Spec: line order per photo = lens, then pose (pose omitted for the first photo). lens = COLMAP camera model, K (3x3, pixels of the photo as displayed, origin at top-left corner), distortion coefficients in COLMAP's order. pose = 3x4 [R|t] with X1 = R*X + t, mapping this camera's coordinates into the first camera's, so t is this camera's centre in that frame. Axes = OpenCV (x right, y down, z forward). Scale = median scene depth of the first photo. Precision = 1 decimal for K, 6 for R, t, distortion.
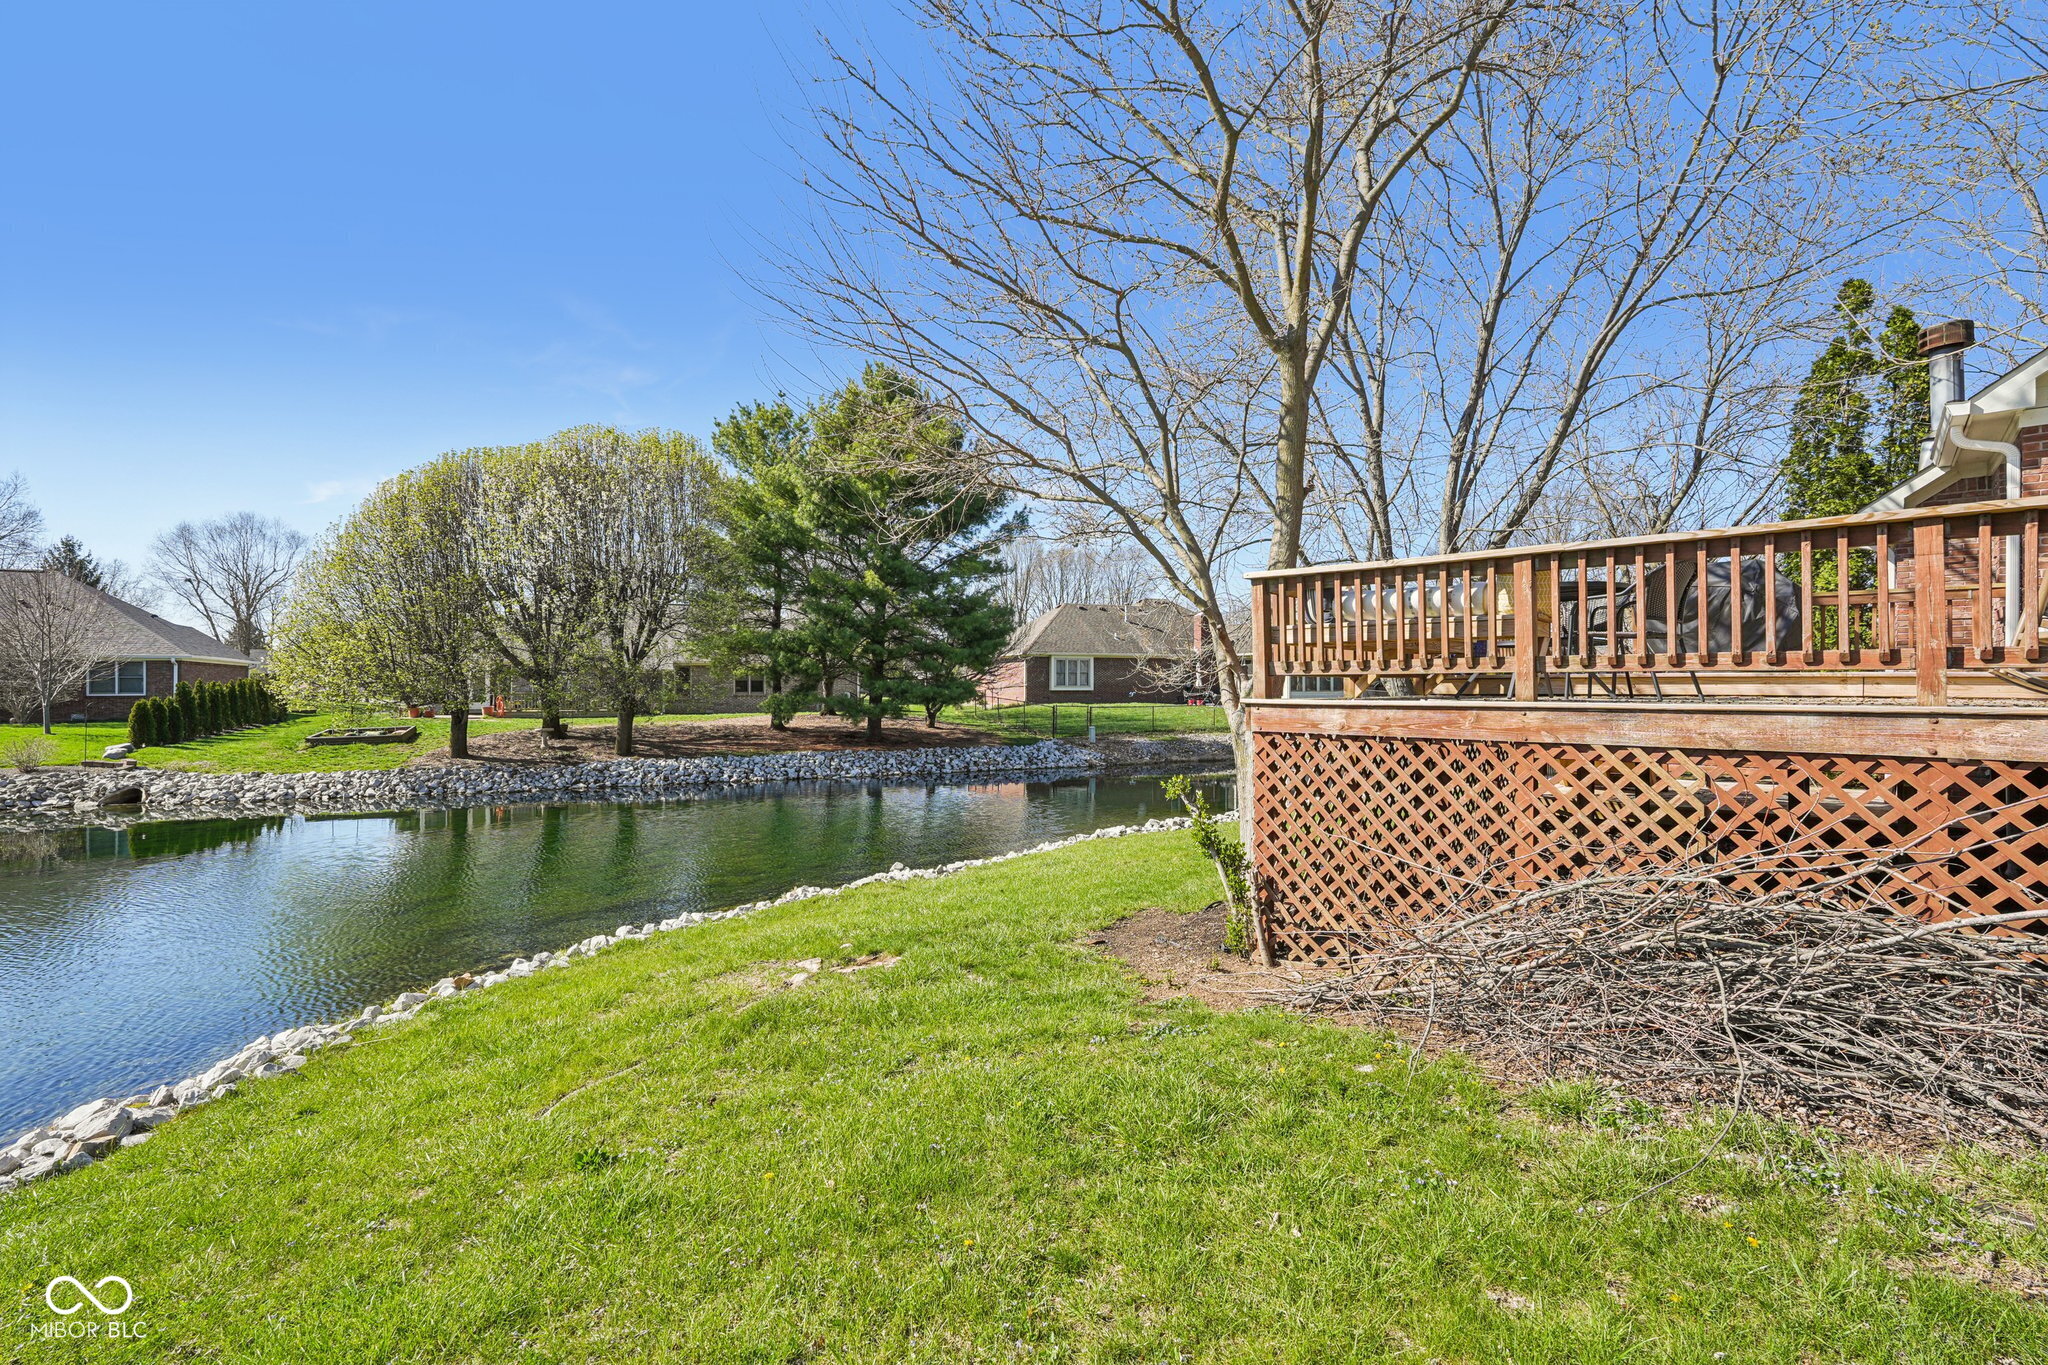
lens RADIAL K [[896.7, 0, 1020.9], [0, 896.7, 682.8], [0, 0, 1]] dist [-0.019030, 0.009227]
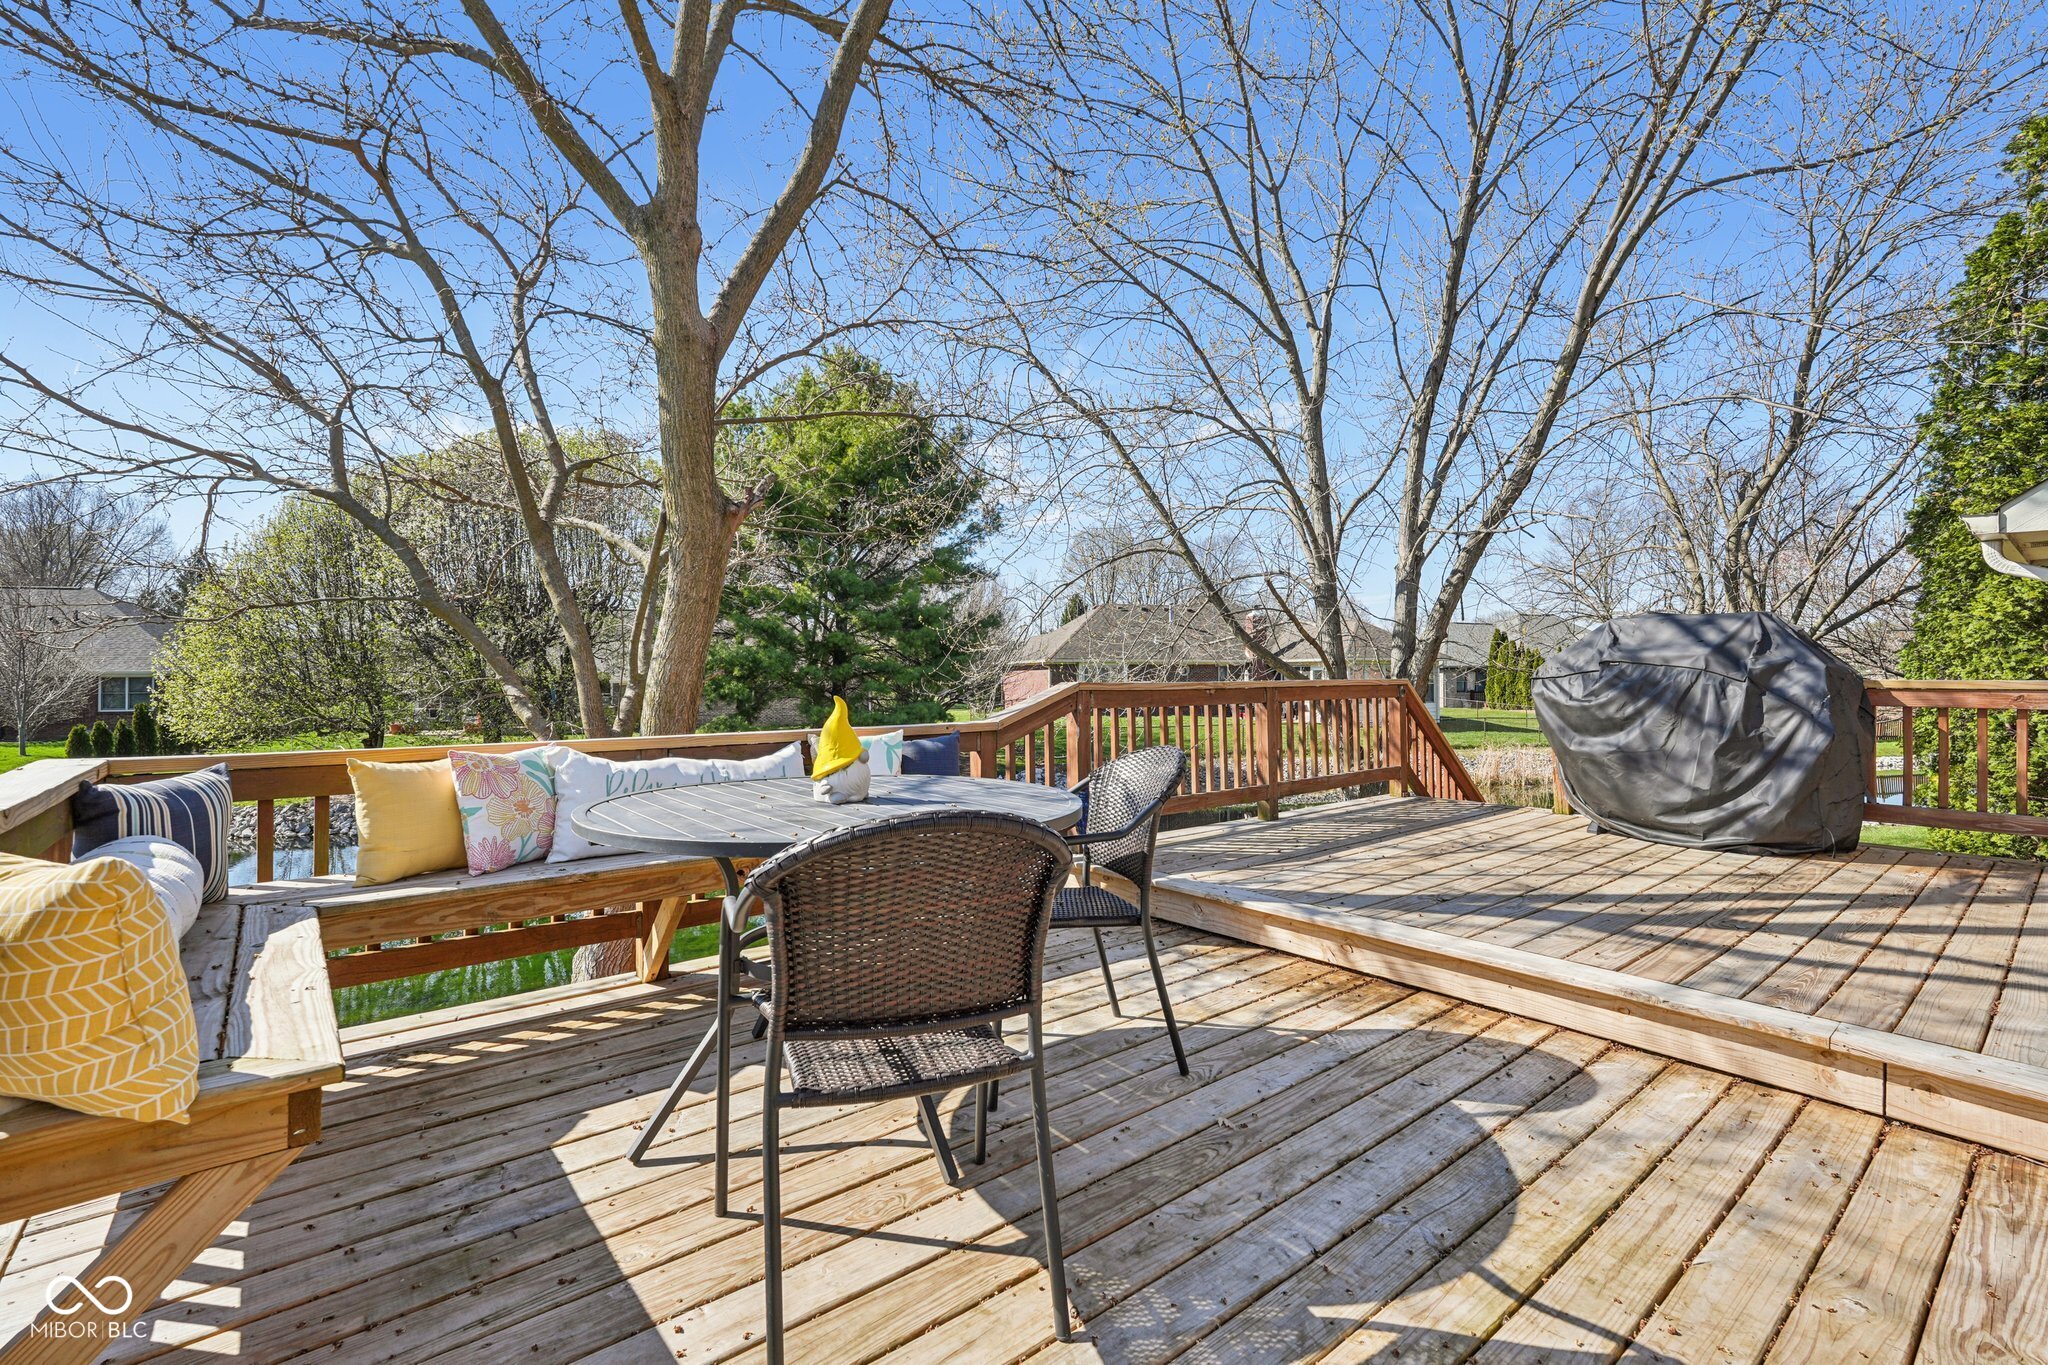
lens RADIAL K [[908.0, 0, 1016.7], [0, 908.0, 657.4], [0, 0, 1]] dist [-0.023176, 0.010142]
pose [[0.991357, -0.005018, -0.131093, 0.144092], [0.002804, 0.999850, -0.017067, -0.031972], [0.131159, 0.016552, 0.991223, 0.133528]]
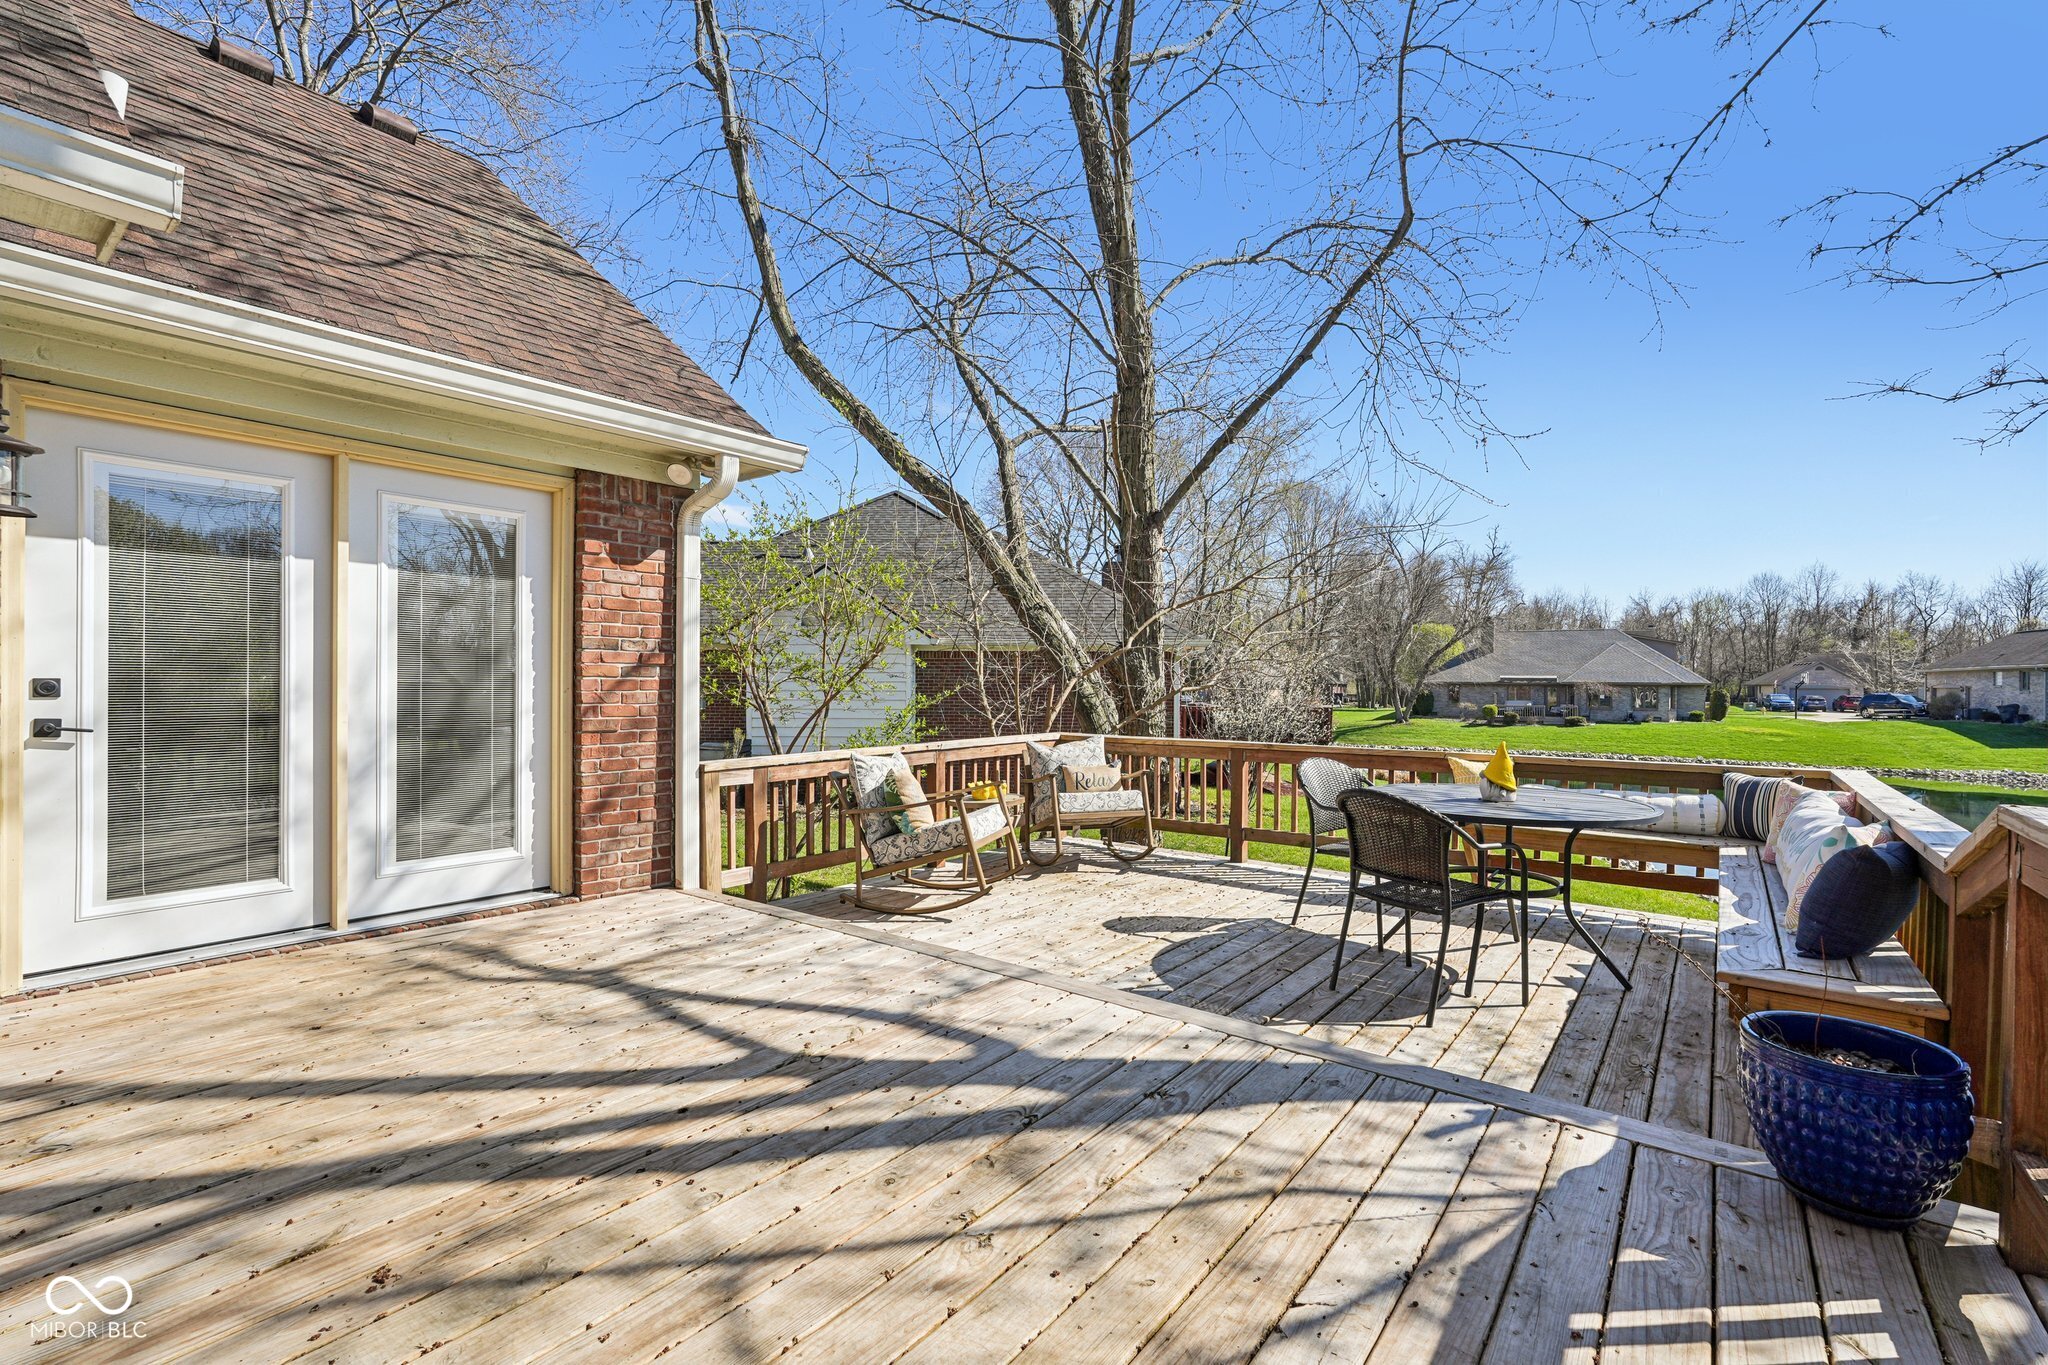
lens RADIAL K [[896.7, 0, 1020.9], [0, 896.7, 682.8], [0, 0, 1]] dist [-0.019030, 0.009227]
pose [[-0.995594, -0.005792, -0.093592, 0.206894], [-0.005259, 0.999969, -0.005936, -0.038112], [0.093623, -0.005418, -0.995593, 0.348073]]
